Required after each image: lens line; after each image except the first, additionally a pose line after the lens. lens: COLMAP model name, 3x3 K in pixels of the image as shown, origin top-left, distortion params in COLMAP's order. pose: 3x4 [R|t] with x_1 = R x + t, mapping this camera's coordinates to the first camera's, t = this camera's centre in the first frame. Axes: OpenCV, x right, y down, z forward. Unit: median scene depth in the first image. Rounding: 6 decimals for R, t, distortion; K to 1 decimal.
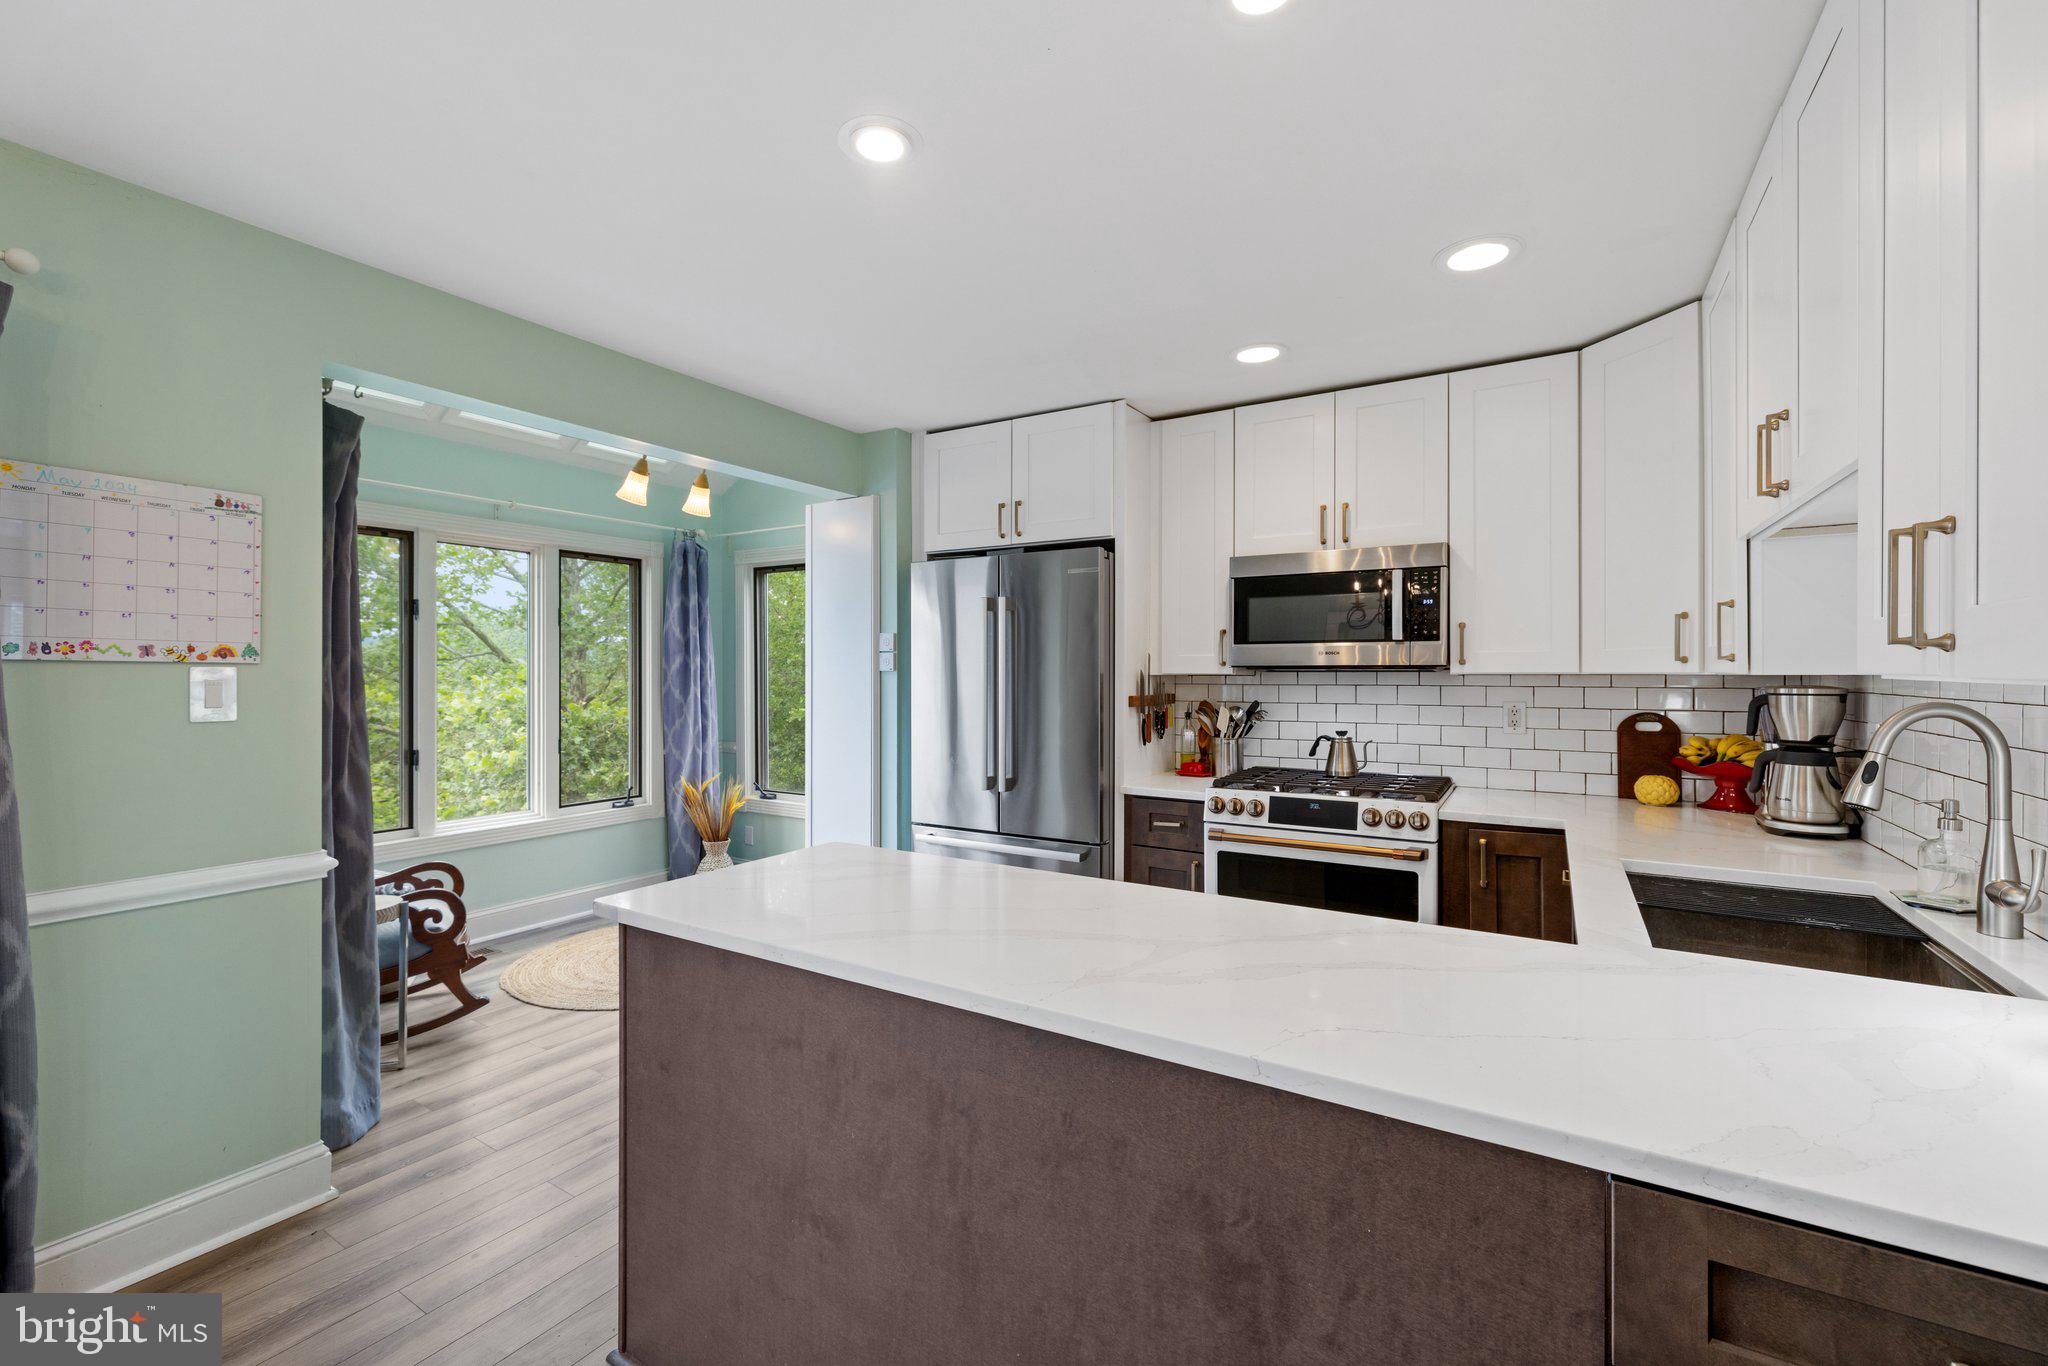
lens RADIAL K [[889.0, 0, 1008.6], [0, 889.0, 674.1], [0, 0, 1]] dist [-0.001822, 0.000098]
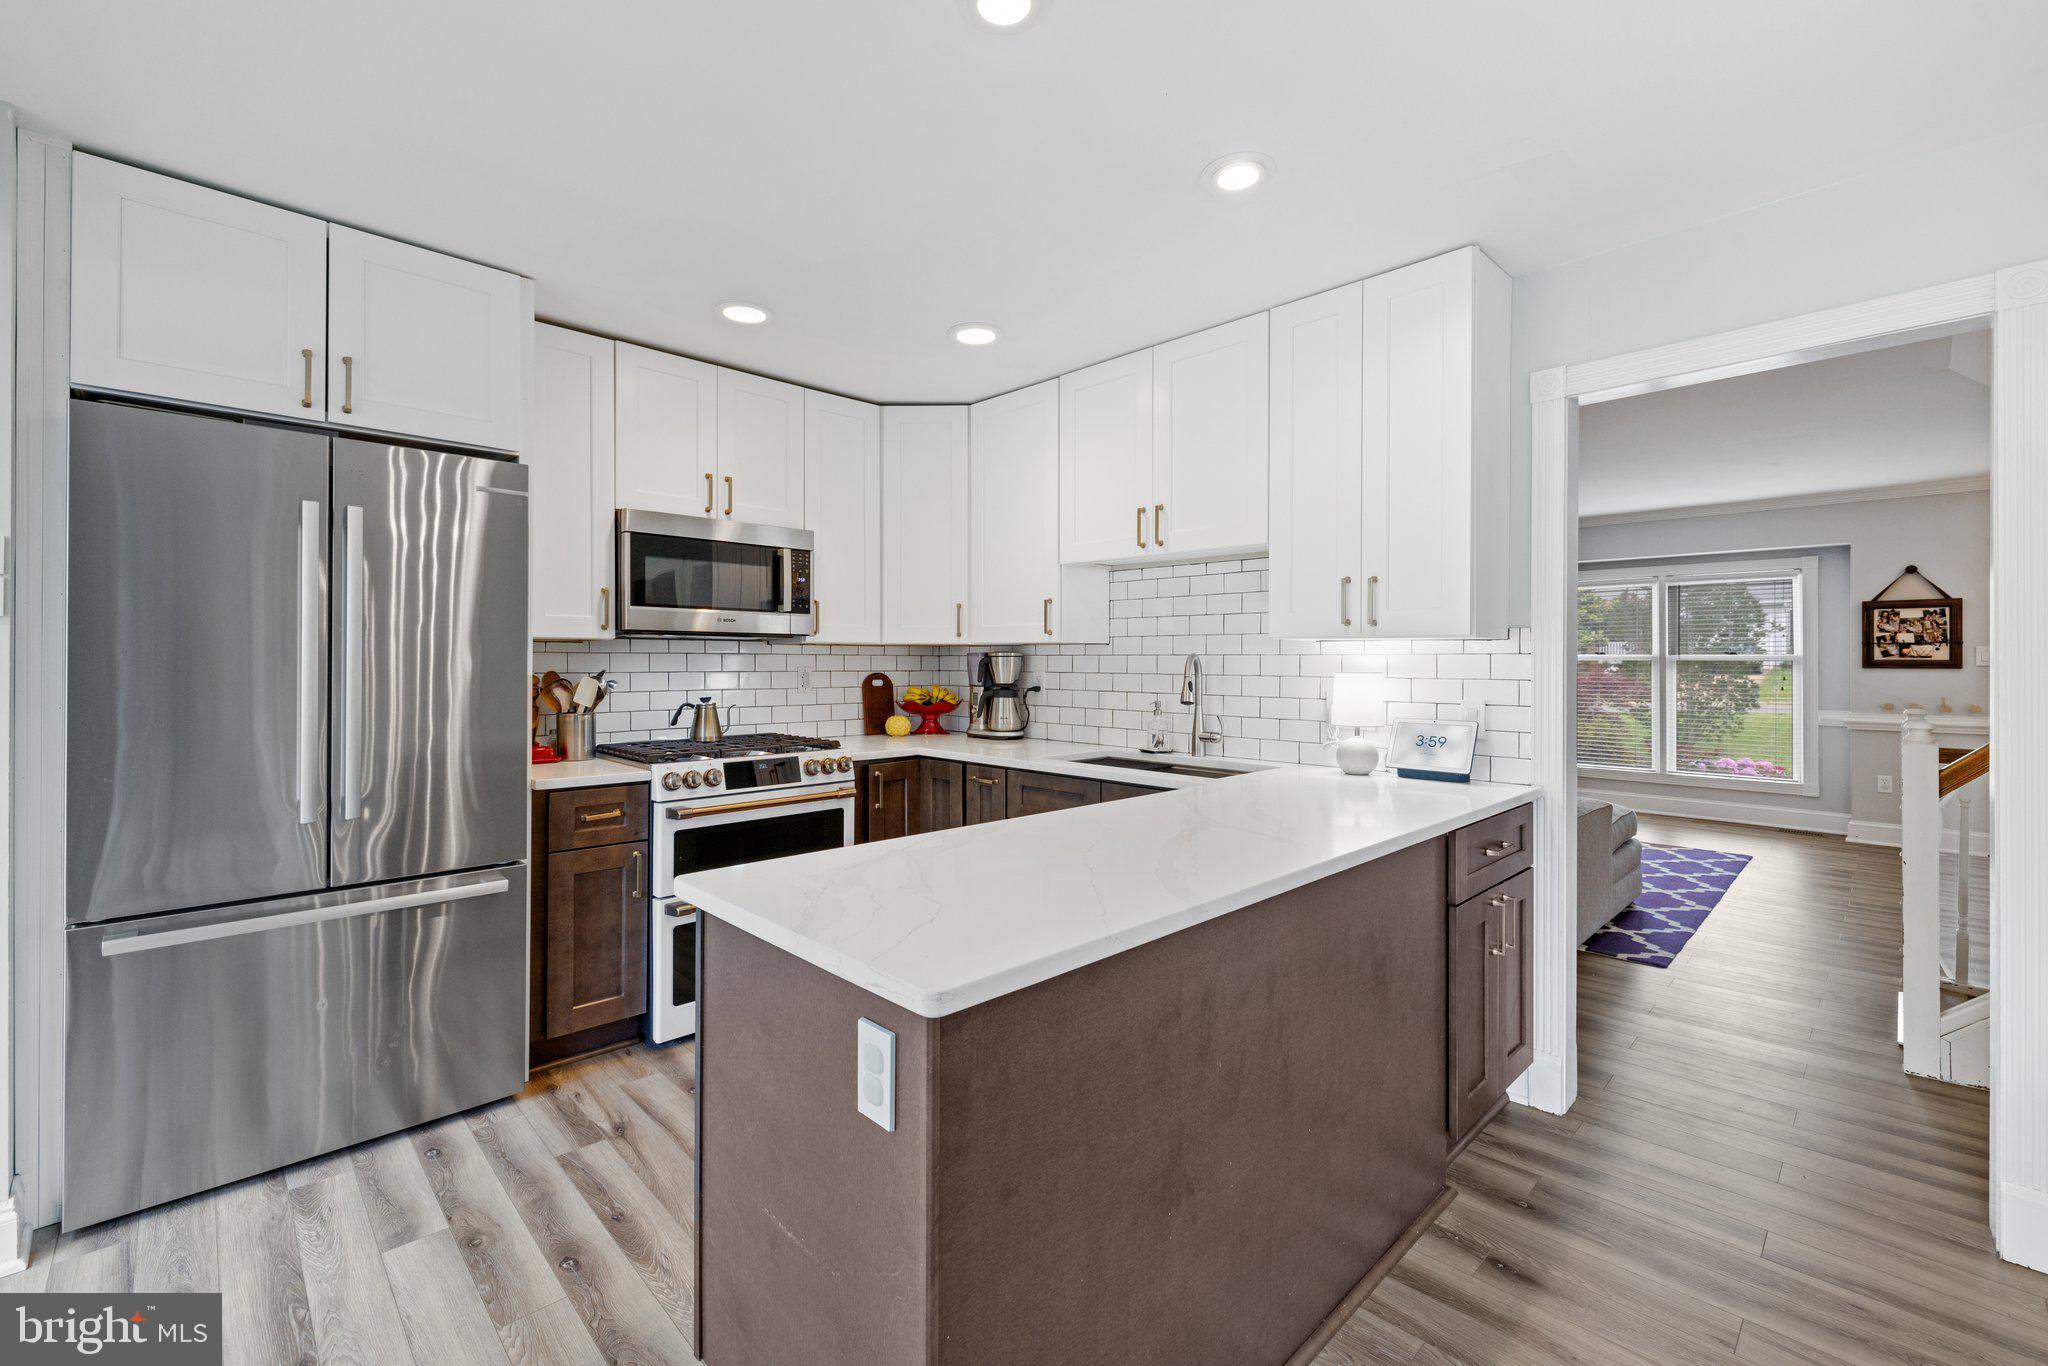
lens RADIAL K [[855.0, 0, 1013.5], [0, 855.0, 668.7], [0, 0, 1]] dist [0.002338, -0.000466]
pose [[0.241577, -0.008898, 0.970341, -0.547331], [0.002313, 0.999960, 0.008594, 0.025254], [-0.970379, 0.000168, 0.241588, 0.459171]]
